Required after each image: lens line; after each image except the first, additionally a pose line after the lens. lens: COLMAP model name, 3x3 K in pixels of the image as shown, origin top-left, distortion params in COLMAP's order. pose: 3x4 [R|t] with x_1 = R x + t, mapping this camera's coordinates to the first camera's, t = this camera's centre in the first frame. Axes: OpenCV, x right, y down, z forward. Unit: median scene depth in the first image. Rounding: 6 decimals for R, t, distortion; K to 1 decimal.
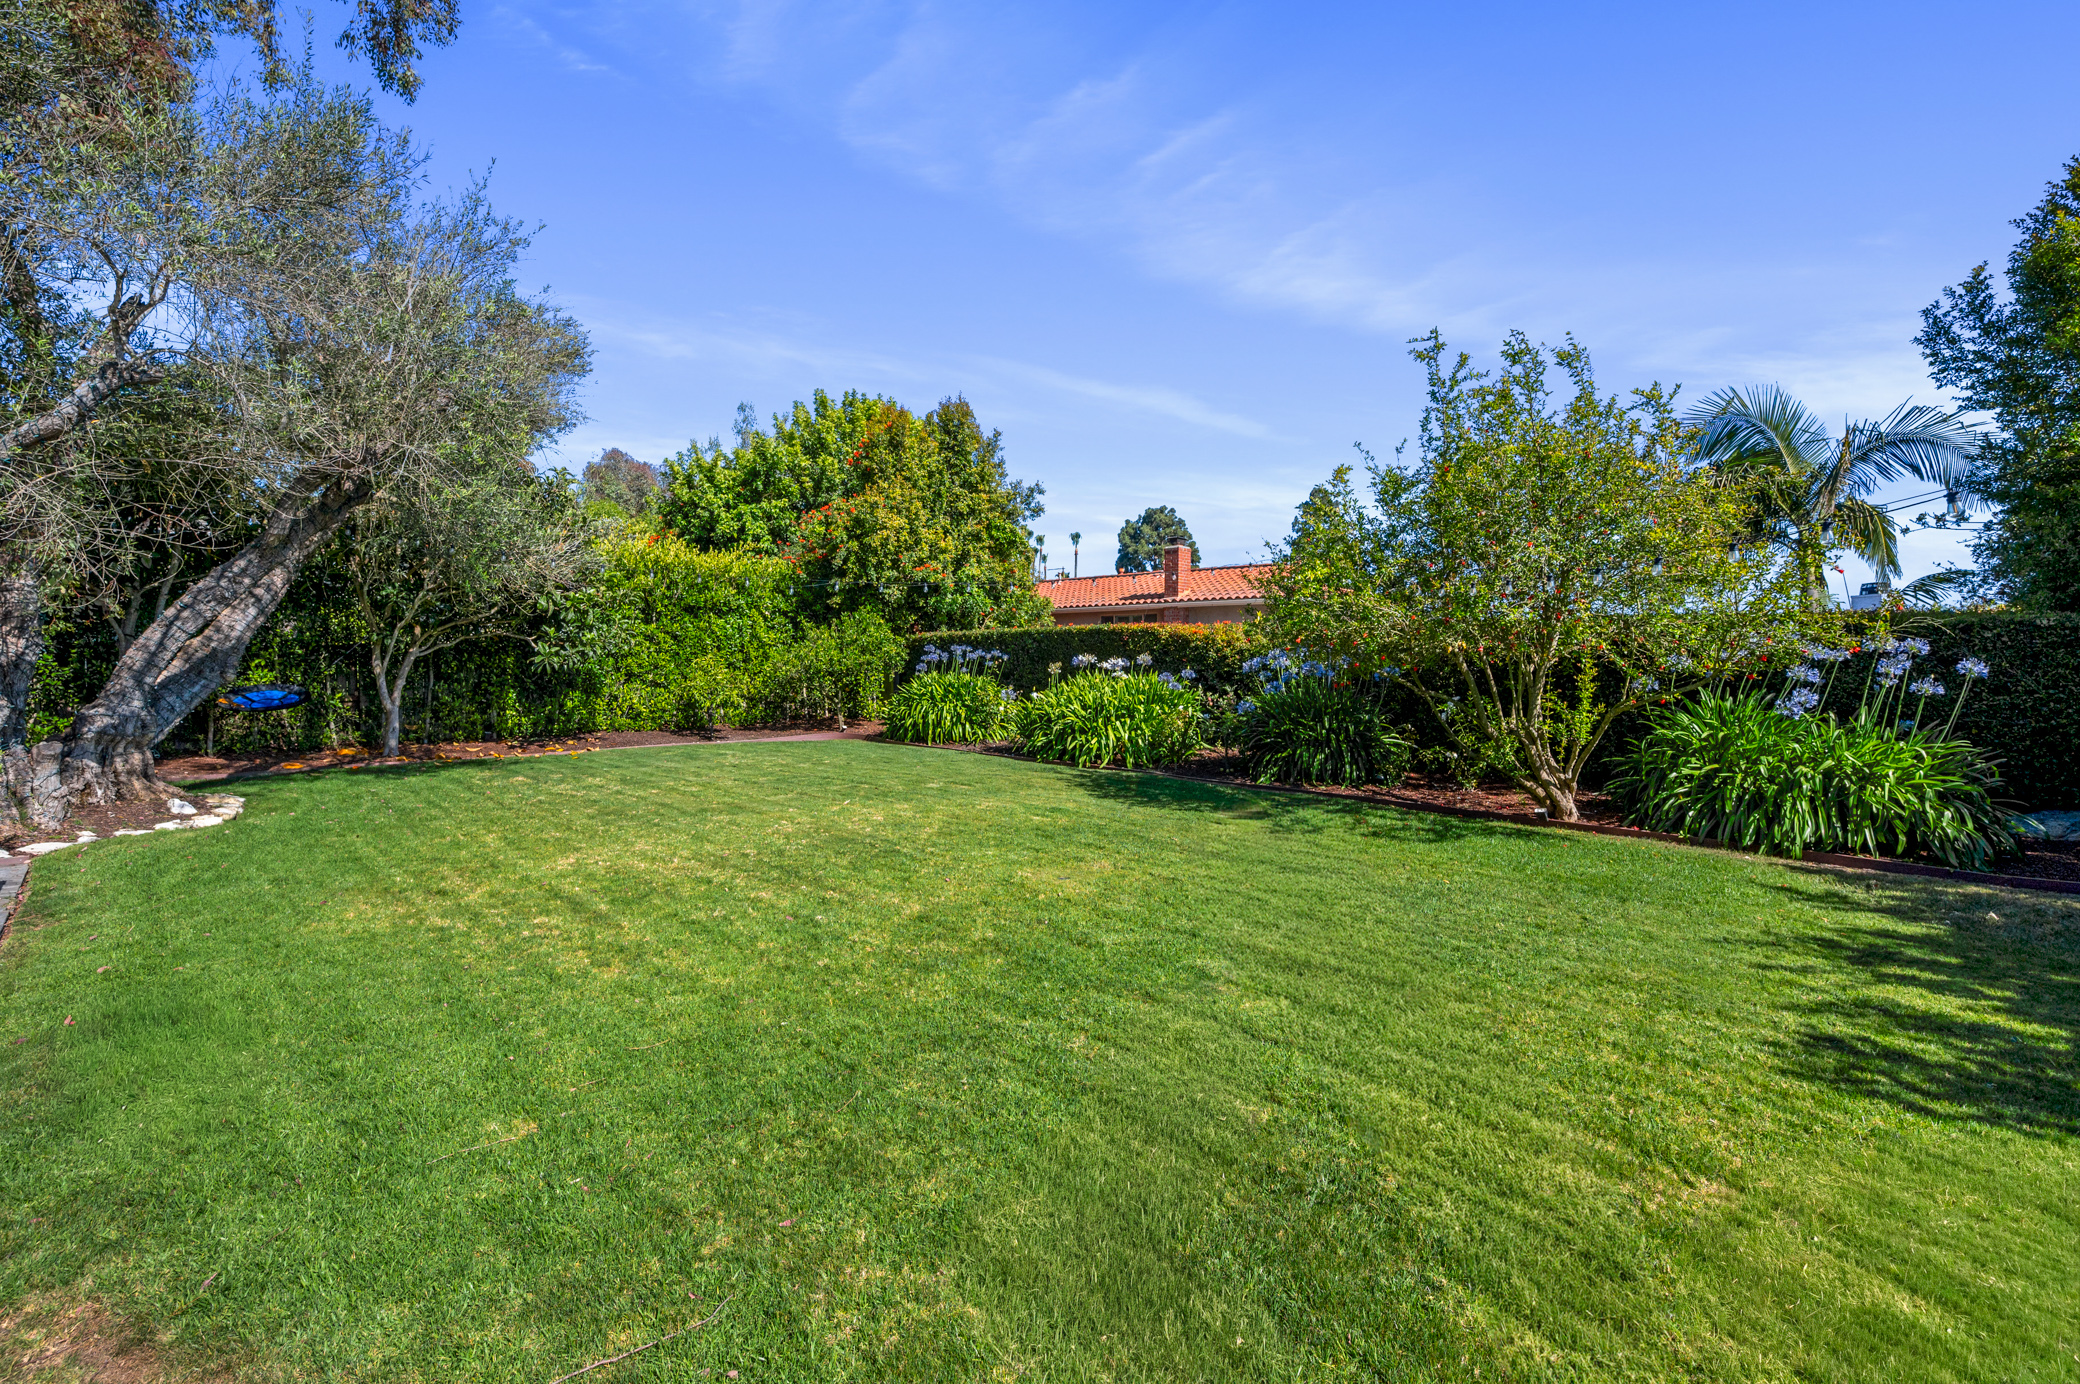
lens RADIAL K [[936.9, 0, 1033.4], [0, 936.9, 694.2], [0, 0, 1]] dist [0.004312, -0.001103]
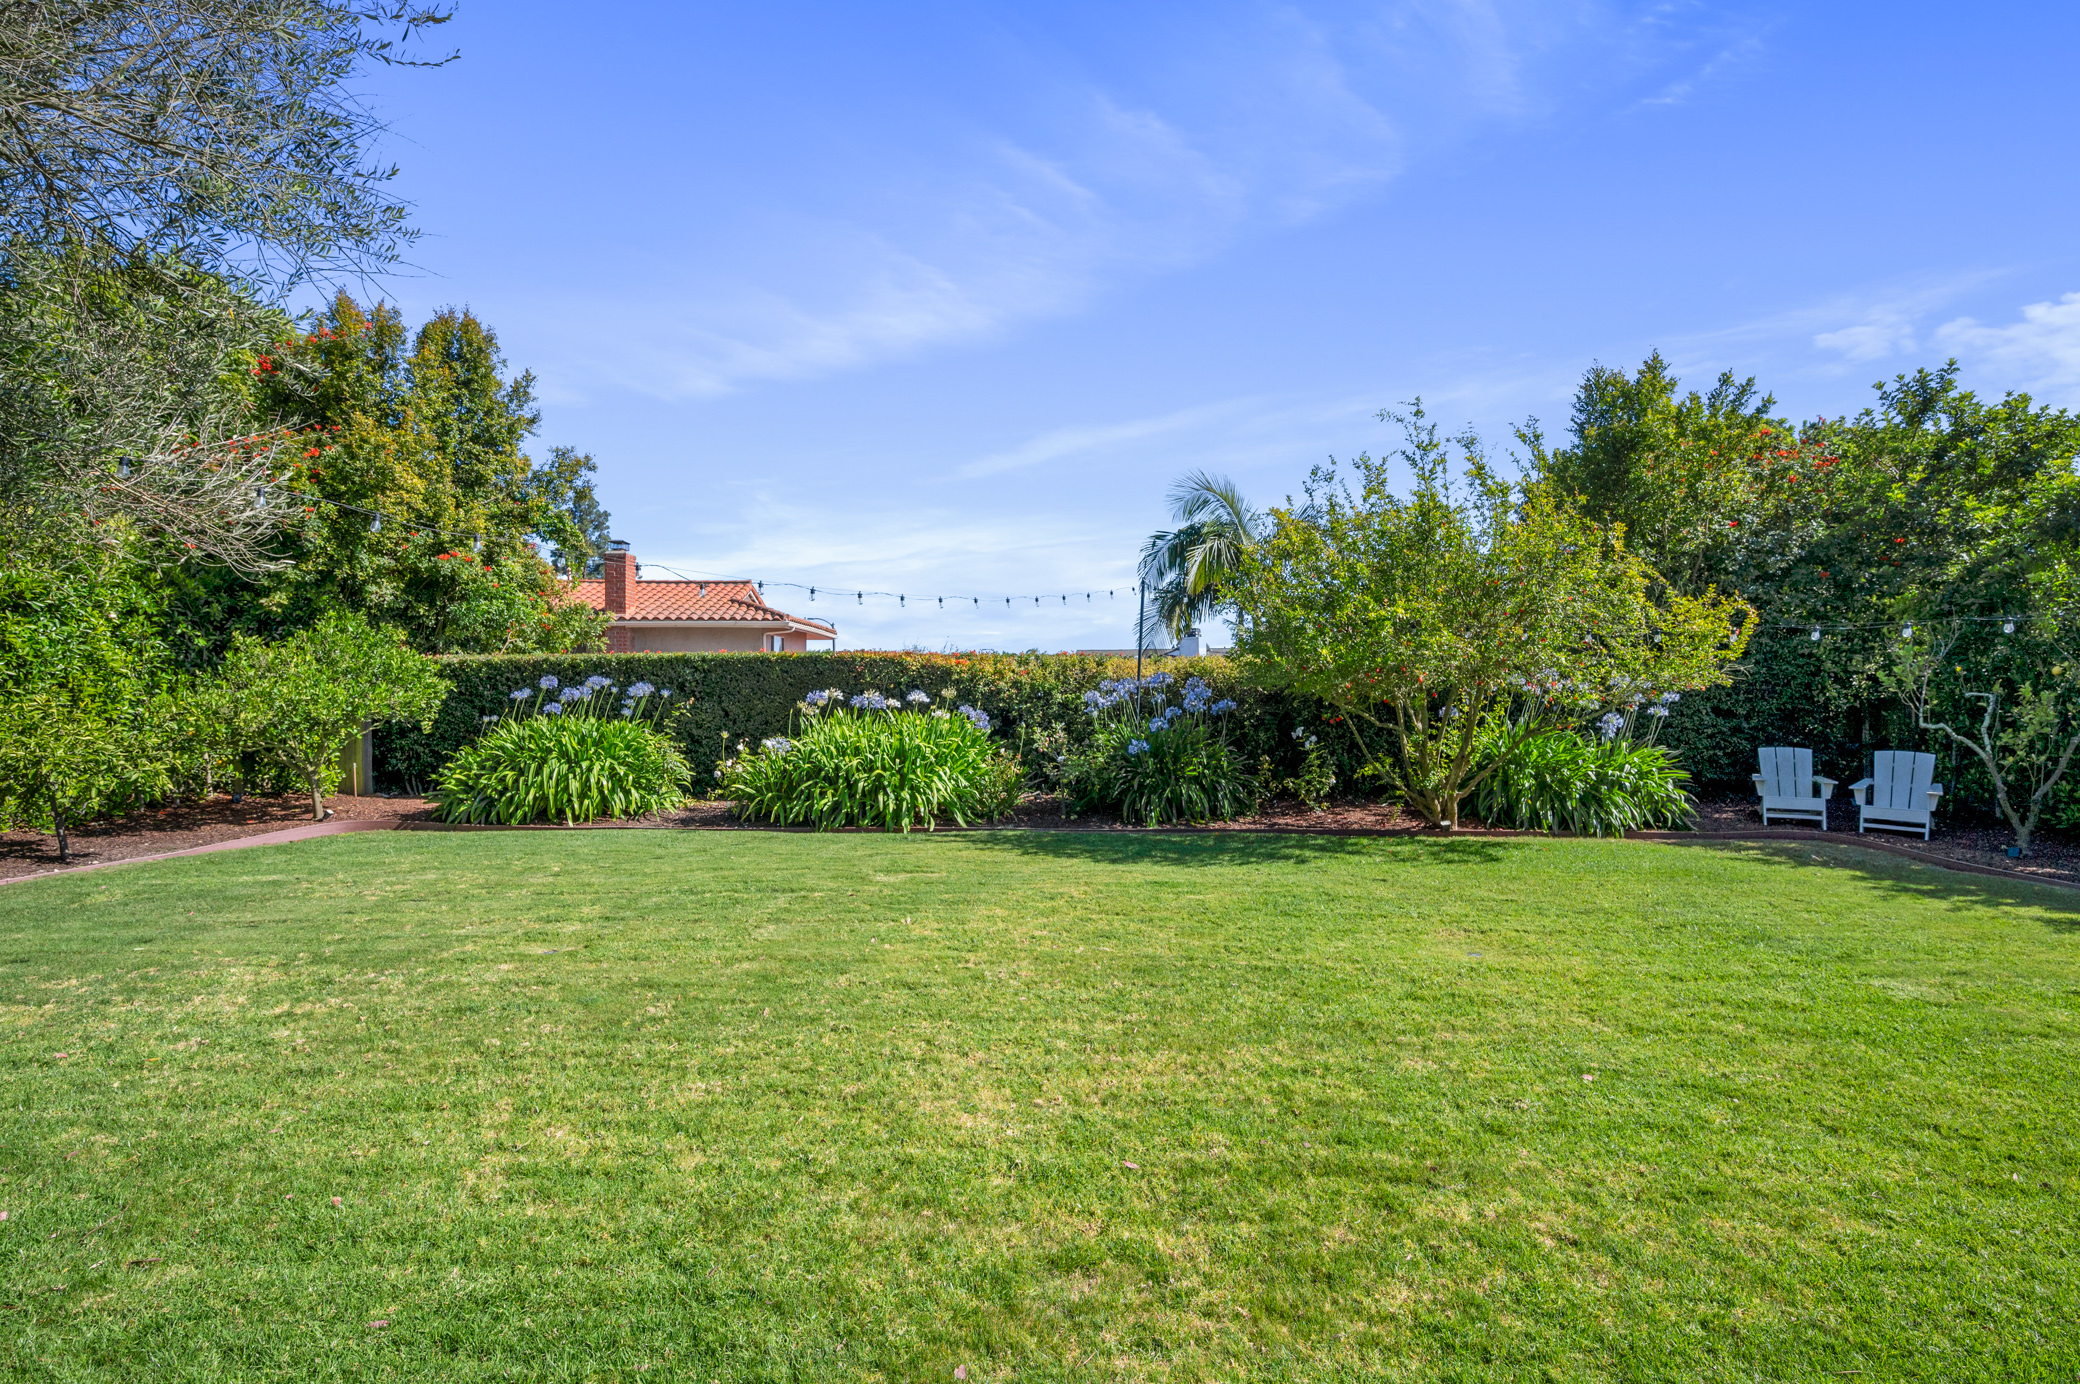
lens RADIAL K [[996.9, 0, 1045.2], [0, 996.9, 682.9], [0, 0, 1]] dist [-0.000980, 0.000281]
pose [[0.708553, -0.004286, 0.705645, -0.435826], [0.032149, 0.999139, -0.026213, -0.021378], [-0.704925, 0.041259, 0.708080, 0.298652]]
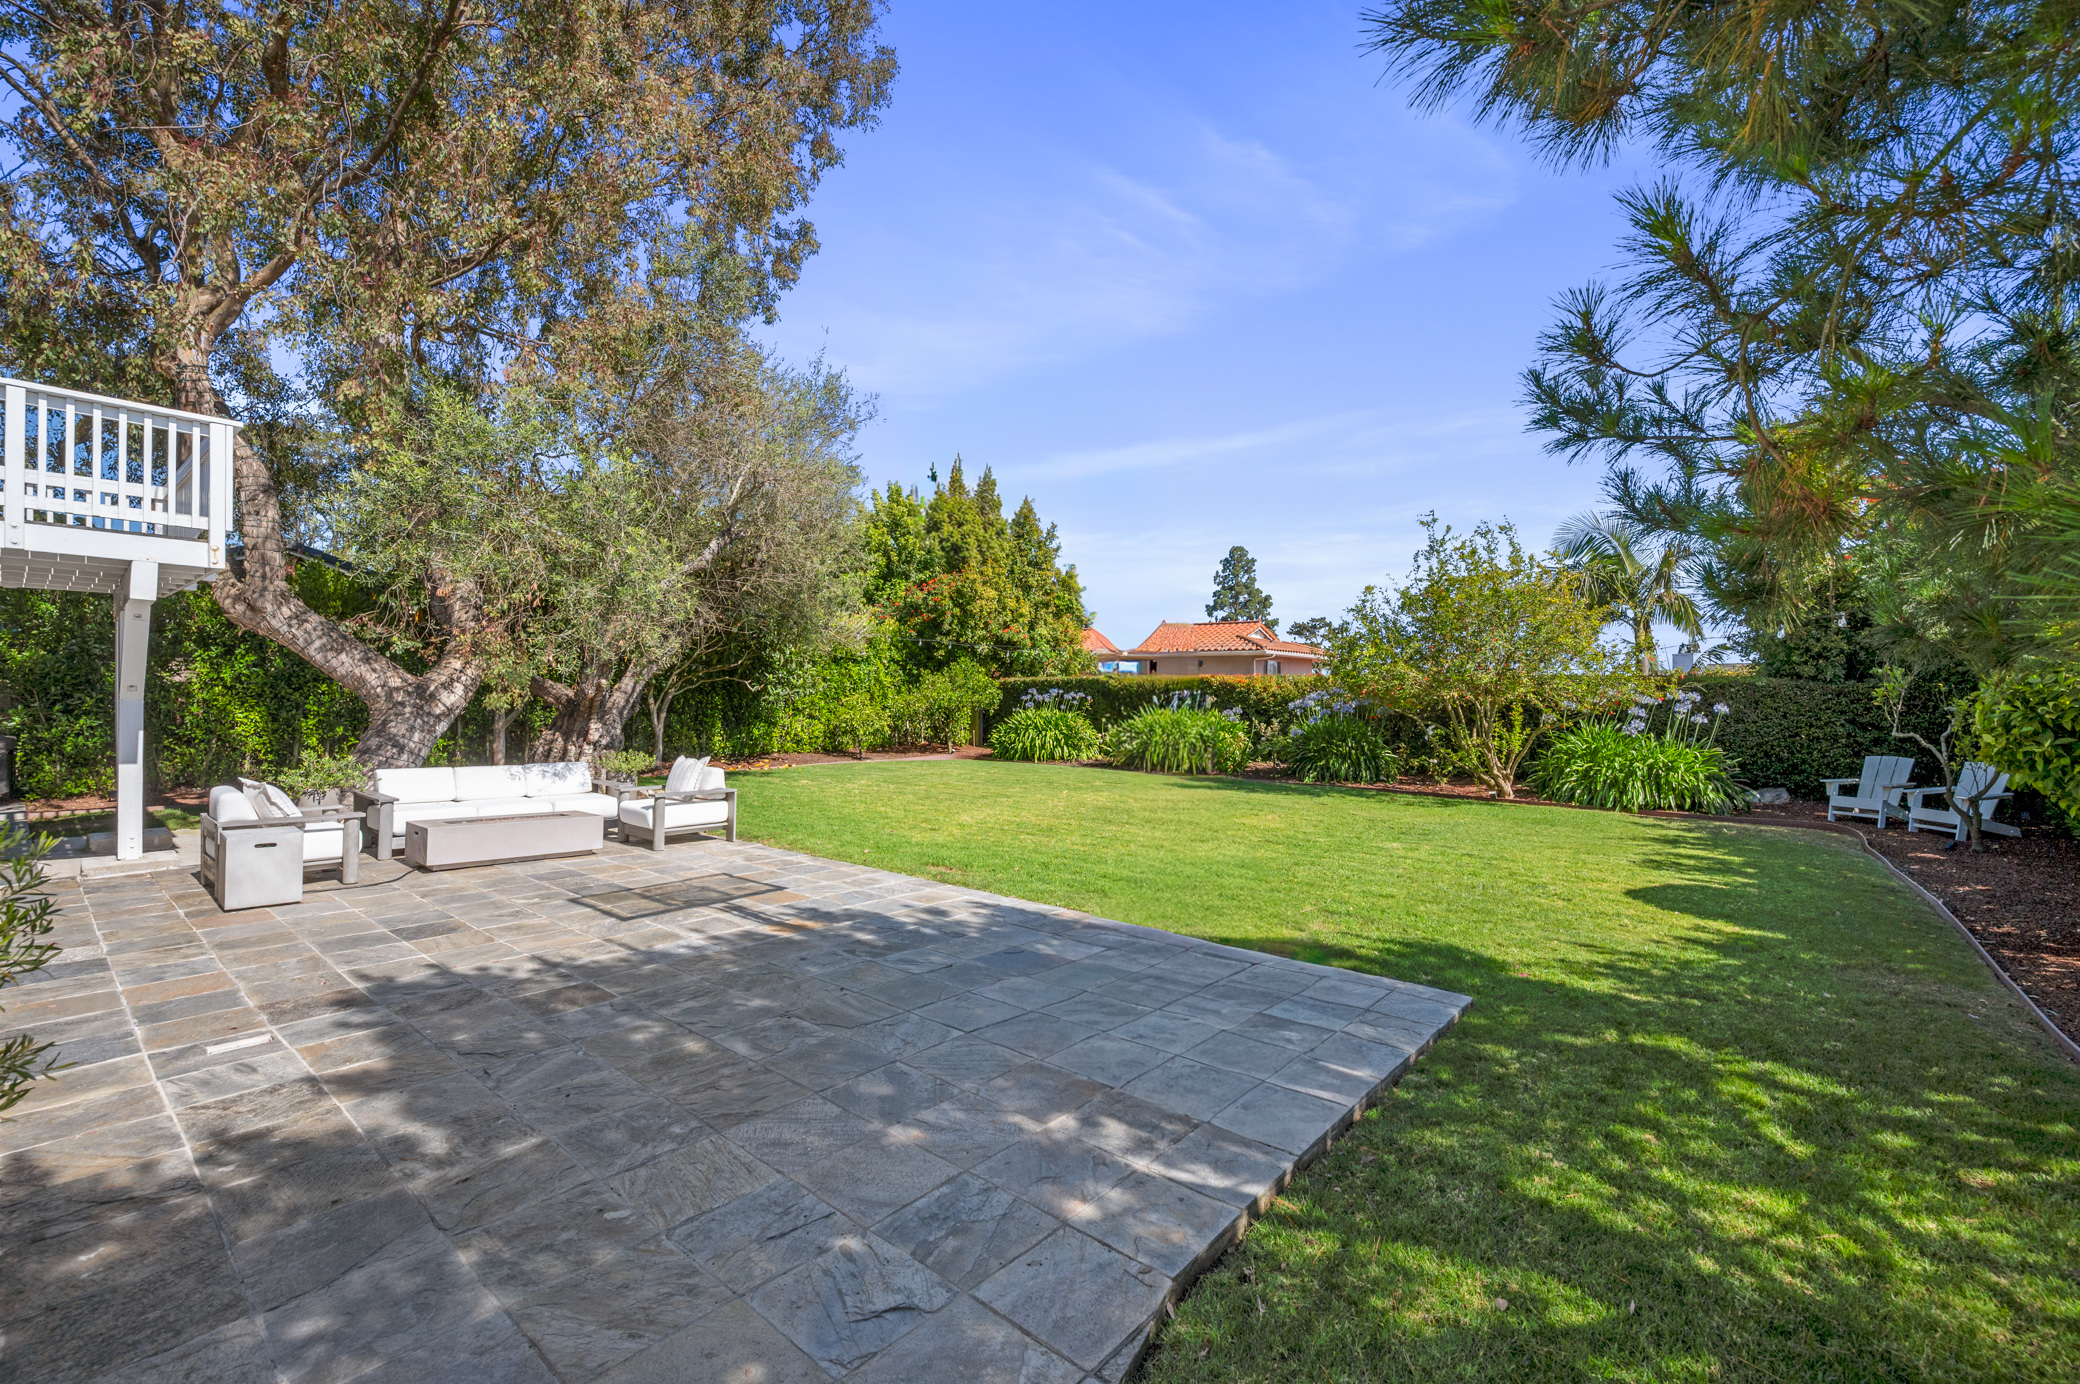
lens RADIAL K [[895.1, 0, 1032.2], [0, 895.1, 699.7], [0, 0, 1]] dist [0.000703, 0.001107]
pose [[0.996173, 0.004912, 0.087261, -0.269149], [-0.001942, 0.999417, -0.034087, 0.009004], [-0.087378, 0.033787, 0.995602, -0.338246]]
